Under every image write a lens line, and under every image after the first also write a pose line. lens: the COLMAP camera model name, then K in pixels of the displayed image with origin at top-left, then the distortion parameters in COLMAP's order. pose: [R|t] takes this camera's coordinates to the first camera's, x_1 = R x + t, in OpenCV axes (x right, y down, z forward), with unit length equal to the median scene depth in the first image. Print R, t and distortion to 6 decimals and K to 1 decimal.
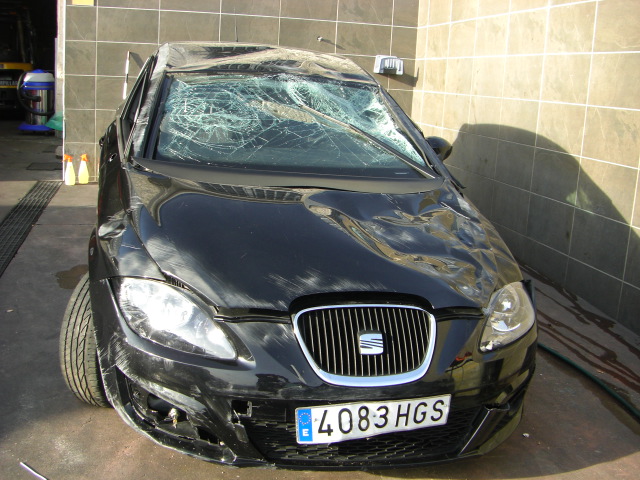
lens RADIAL K [[730.6, 0, 320.0], [0, 730.6, 240.0], [0, 0, 1]] dist [-0.198694, 0.150562]
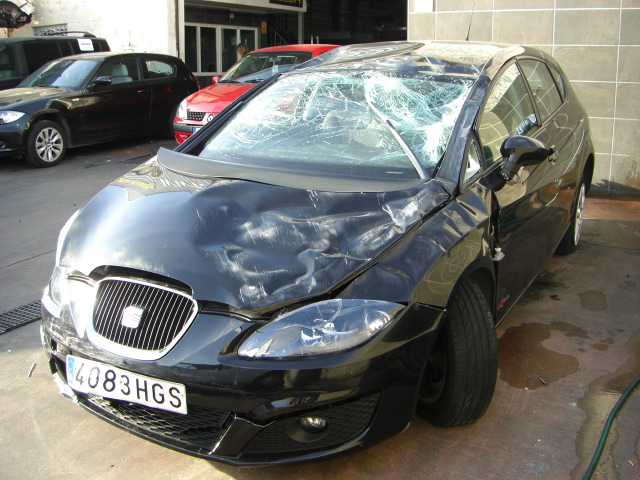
lens RADIAL K [[730.6, 0, 320.0], [0, 730.6, 240.0], [0, 0, 1]] dist [-0.198694, 0.150562]
pose [[0.710857, 0.104426, -0.695541, 0.592699], [-0.109203, 0.993311, 0.037523, -0.026749], [0.694807, 0.049282, 0.717506, 0.239031]]
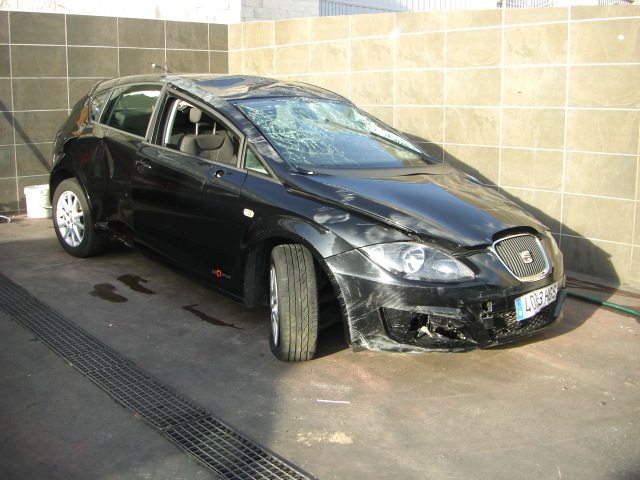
lens RADIAL K [[730.6, 0, 320.0], [0, 730.6, 240.0], [0, 0, 1]] dist [-0.198694, 0.150562]
pose [[0.864948, -0.149932, 0.478942, -0.656664], [0.156531, 0.987320, 0.026391, -0.008142], [-0.476827, 0.052142, 0.877449, -0.131924]]
